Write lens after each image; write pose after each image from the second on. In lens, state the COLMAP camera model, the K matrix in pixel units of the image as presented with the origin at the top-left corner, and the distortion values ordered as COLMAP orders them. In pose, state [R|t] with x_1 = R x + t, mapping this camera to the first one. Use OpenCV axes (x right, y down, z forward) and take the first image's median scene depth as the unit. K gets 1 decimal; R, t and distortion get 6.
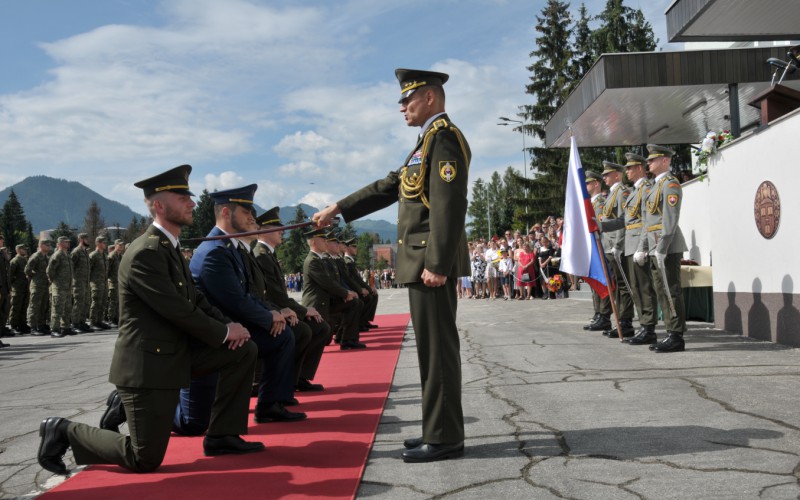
lens RADIAL K [[840.1, 0, 403.7], [0, 840.1, 258.4], [0, 0, 1]] dist [-0.034949, 0.000000]
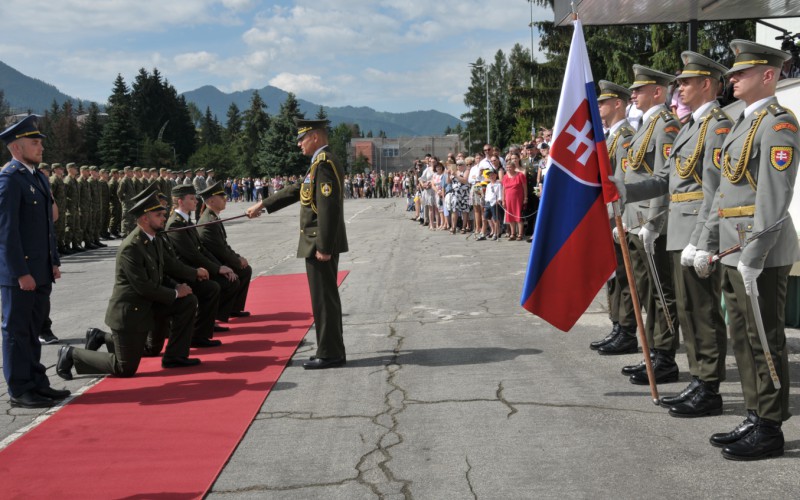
lens RADIAL K [[978.2, 0, 400.7], [0, 978.2, 256.3], [0, 0, 1]] dist [0.080743, 0.000000]
pose [[0.999956, 0.005929, 0.007263, 0.038956], [-0.006673, 0.994224, 0.107114, -0.028923], [-0.006586, -0.107158, 0.994220, 0.163918]]
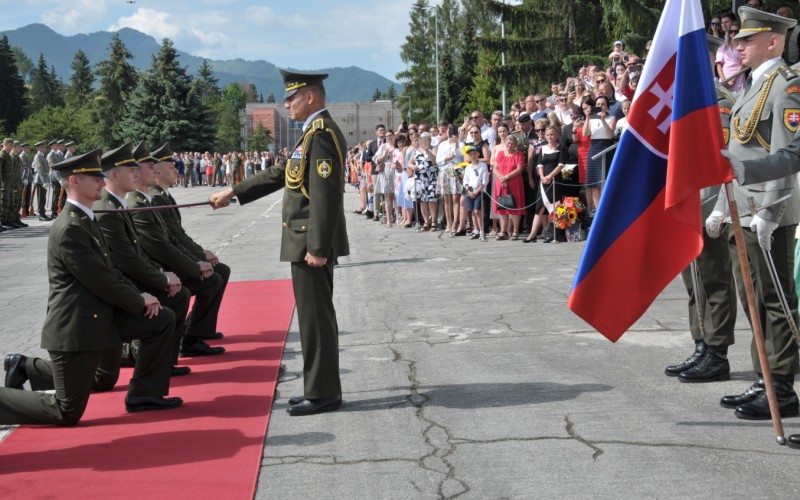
lens RADIAL K [[1312.0, 0, 404.5], [0, 1312.0, 261.3], [0, 0, 1]] dist [0.320915, 0.000000]
pose [[0.996658, 0.007159, 0.081377, 0.005441], [-0.015653, 0.994430, 0.104226, -0.027433], [-0.080178, -0.105151, 0.991219, 0.151861]]
